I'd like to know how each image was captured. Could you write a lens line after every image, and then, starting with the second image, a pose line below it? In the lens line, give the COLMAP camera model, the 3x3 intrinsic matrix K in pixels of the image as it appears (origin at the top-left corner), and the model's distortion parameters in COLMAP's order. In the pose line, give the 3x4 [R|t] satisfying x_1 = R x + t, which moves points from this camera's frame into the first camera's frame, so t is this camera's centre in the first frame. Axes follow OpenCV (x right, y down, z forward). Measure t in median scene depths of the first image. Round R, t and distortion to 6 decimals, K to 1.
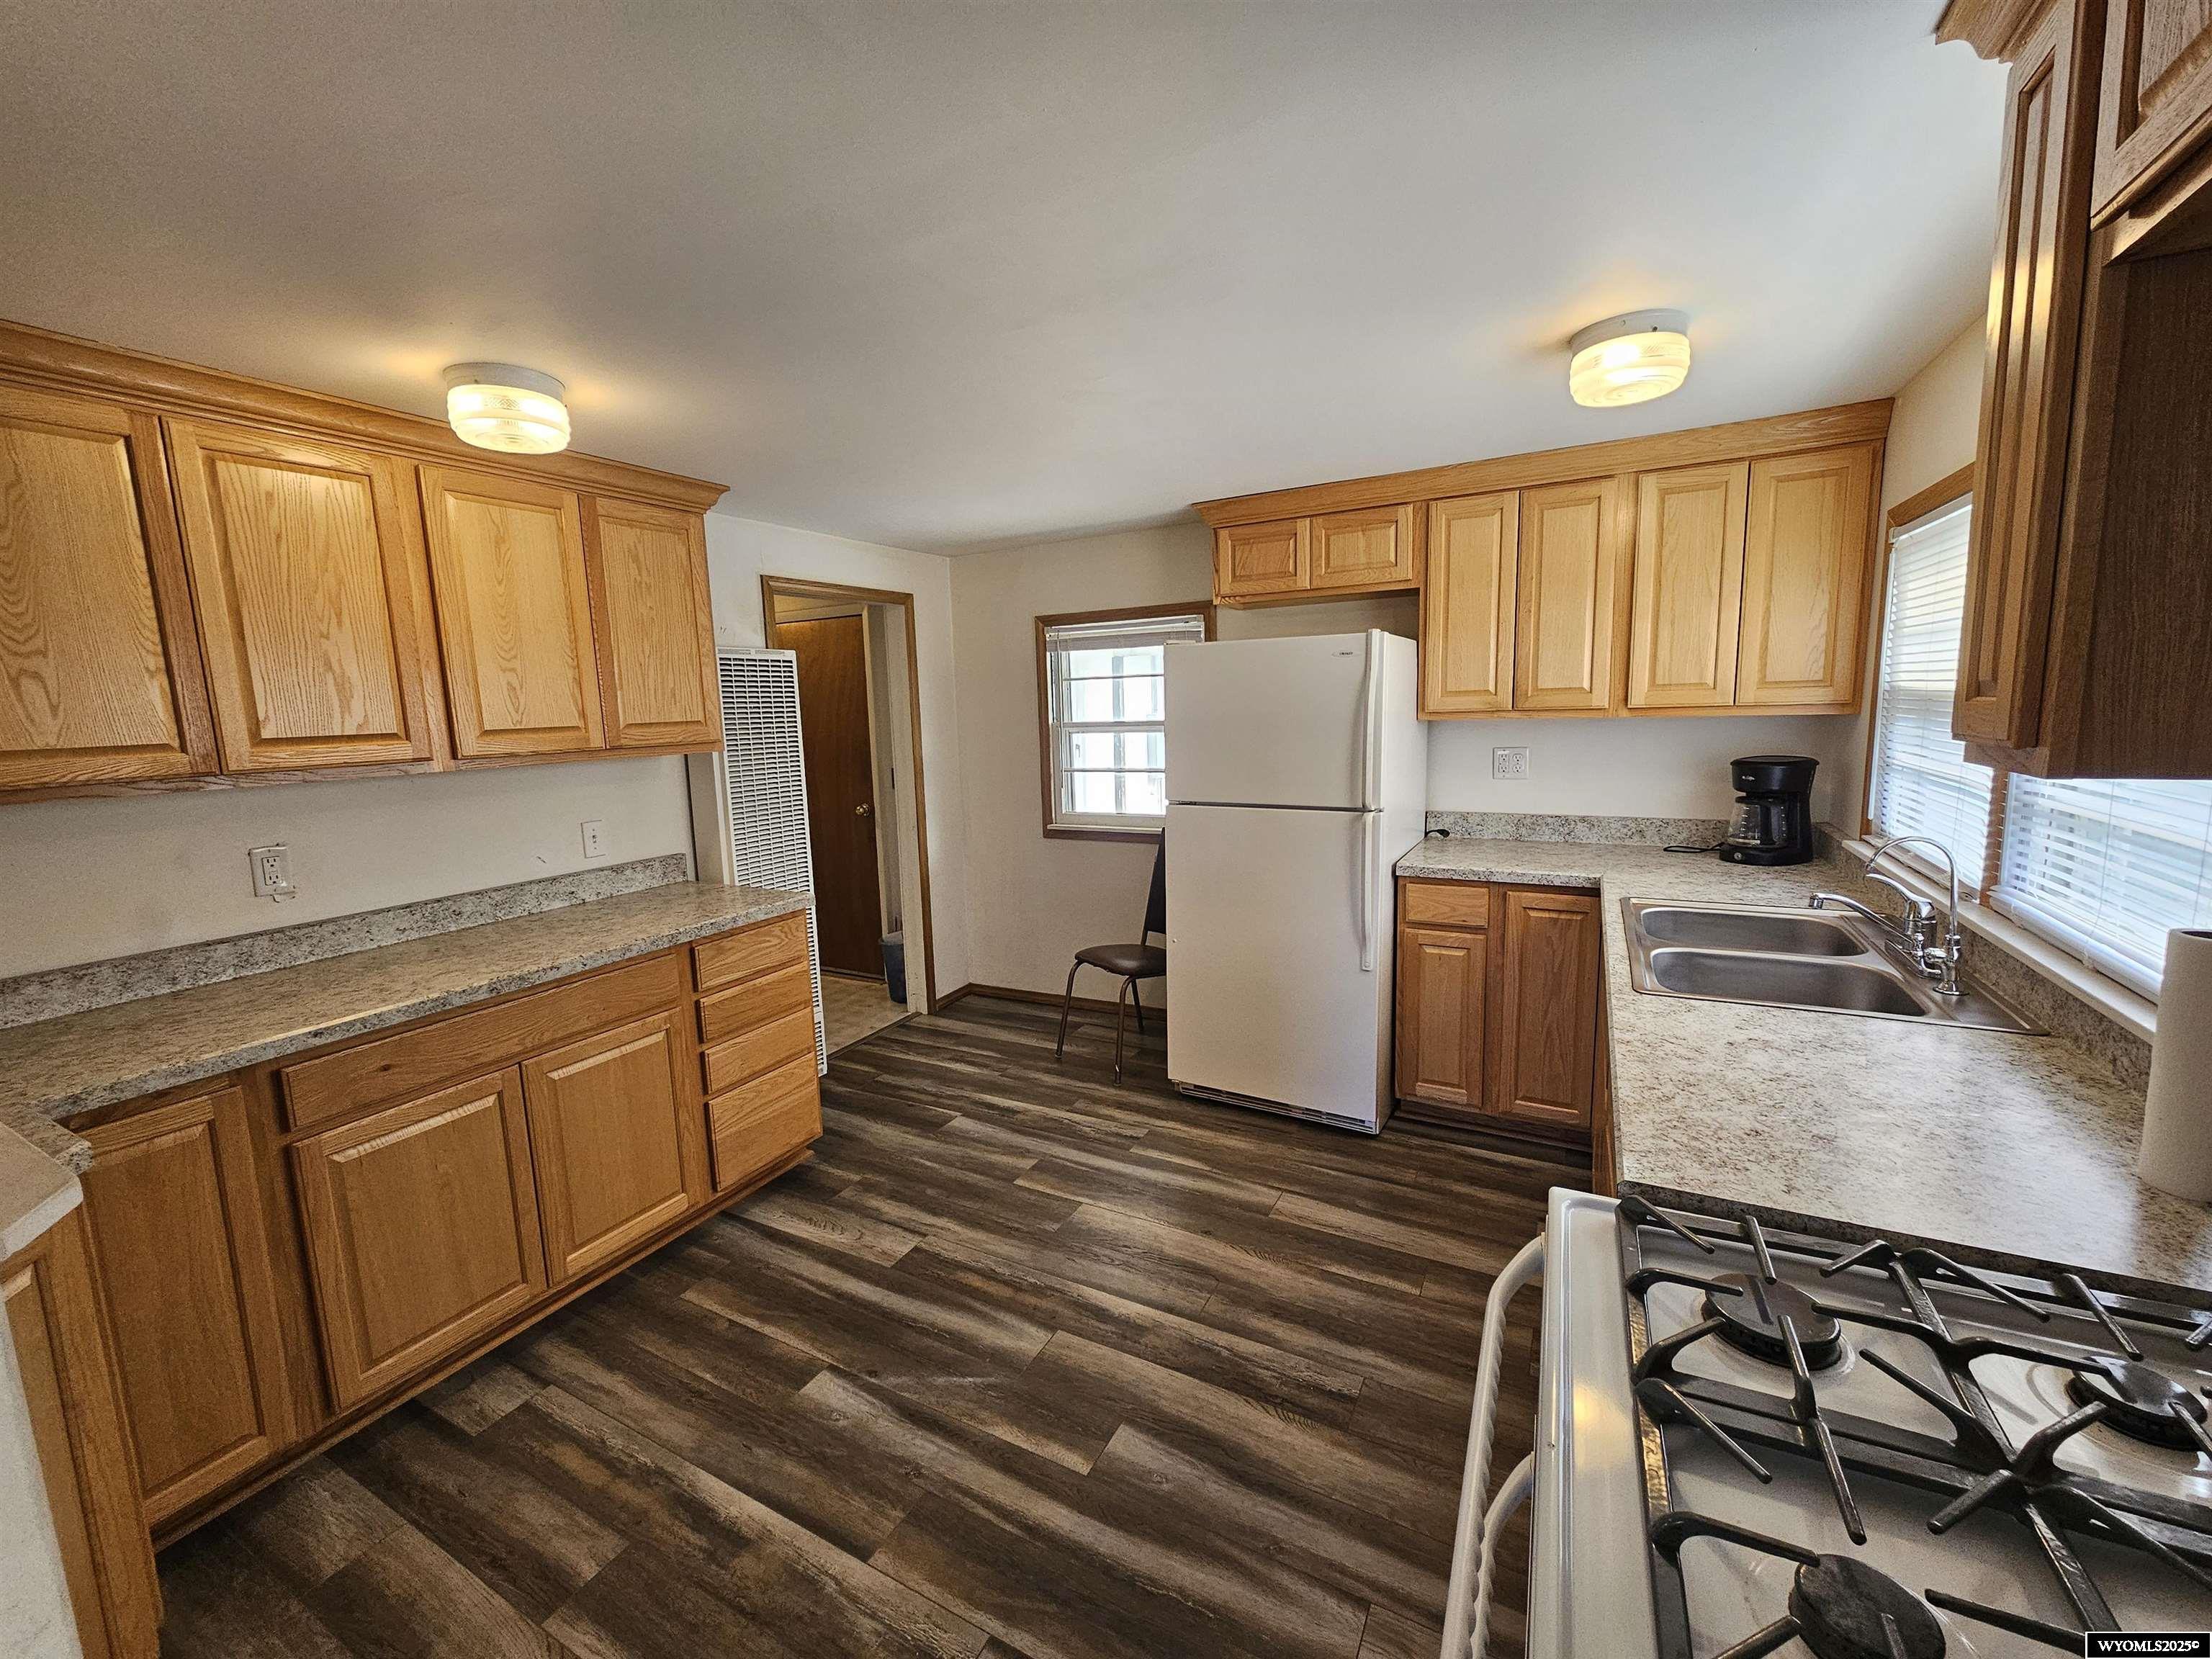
lens RADIAL K [[897.4, 0, 1099.1], [0, 897.4, 824.6], [0, 0, 1]] dist [-0.002042, 0.001839]
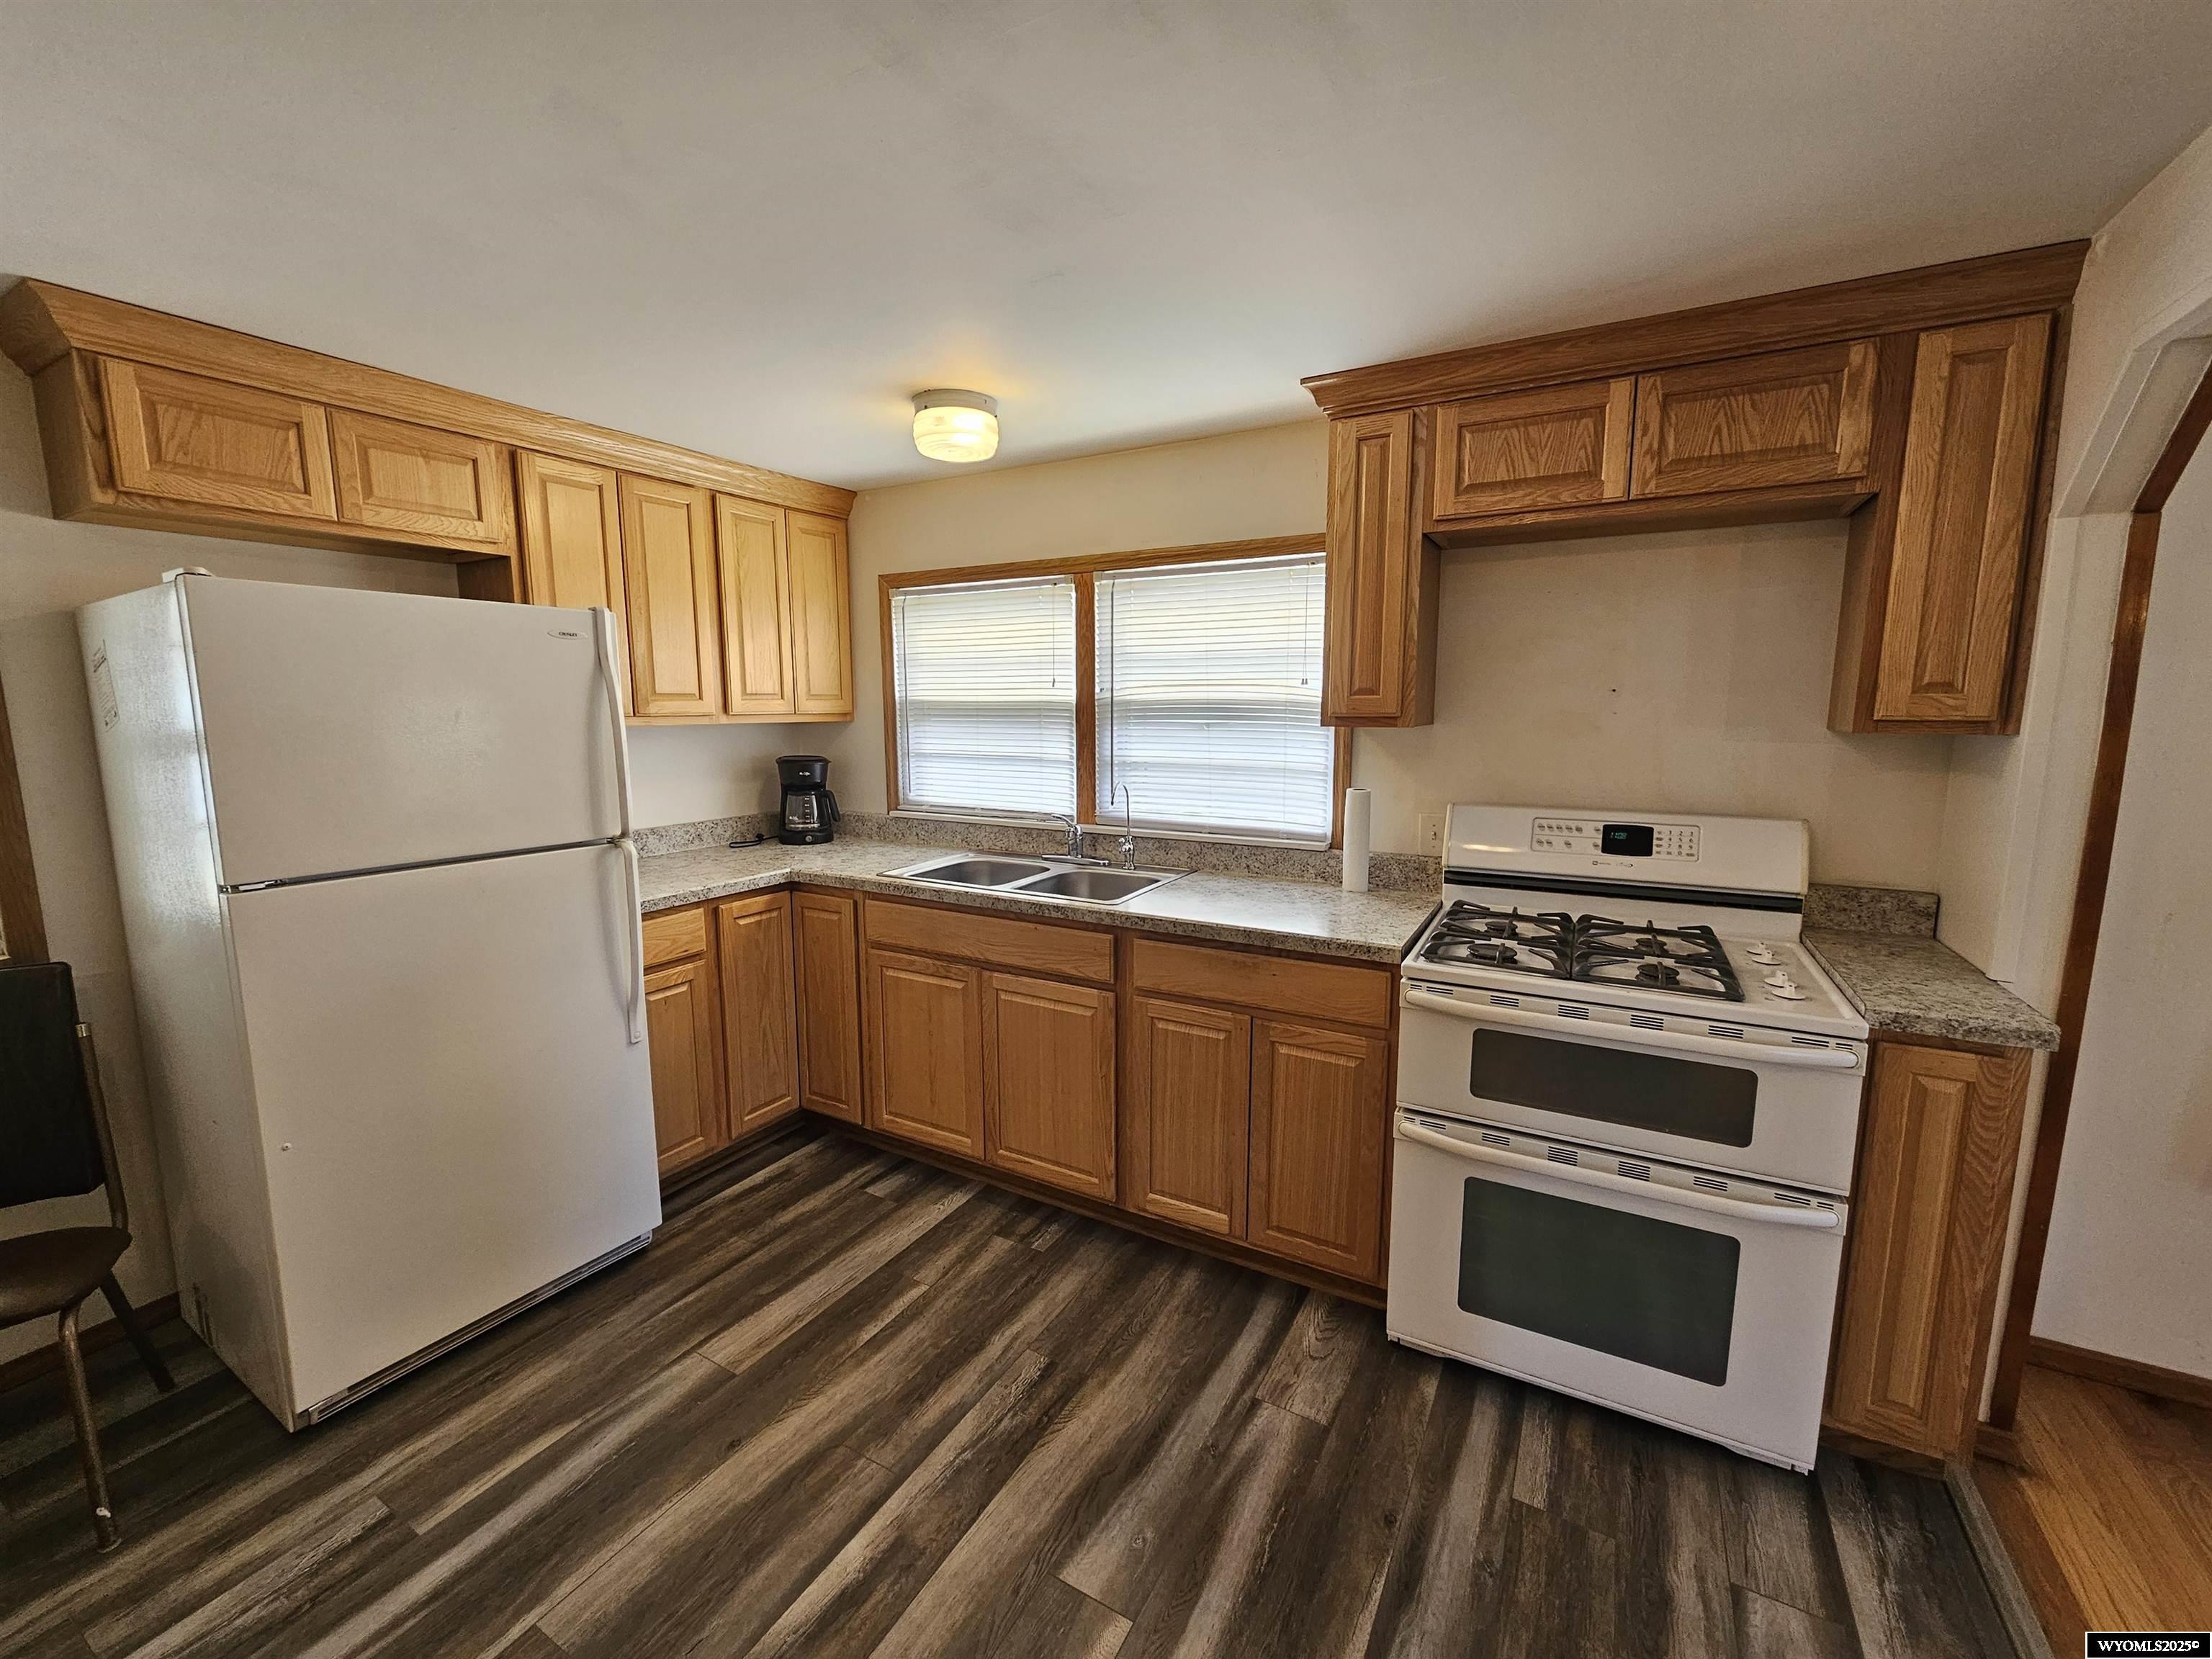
lens RADIAL K [[897.4, 0, 1100.8], [0, 897.4, 825.9], [0, 0, 1]] dist [-0.002042, 0.001839]
pose [[0.024949, -0.106611, 0.993988, -0.487996], [0.140498, 0.984802, 0.102100, -0.051020], [-0.989767, 0.137106, 0.039549, 0.582308]]
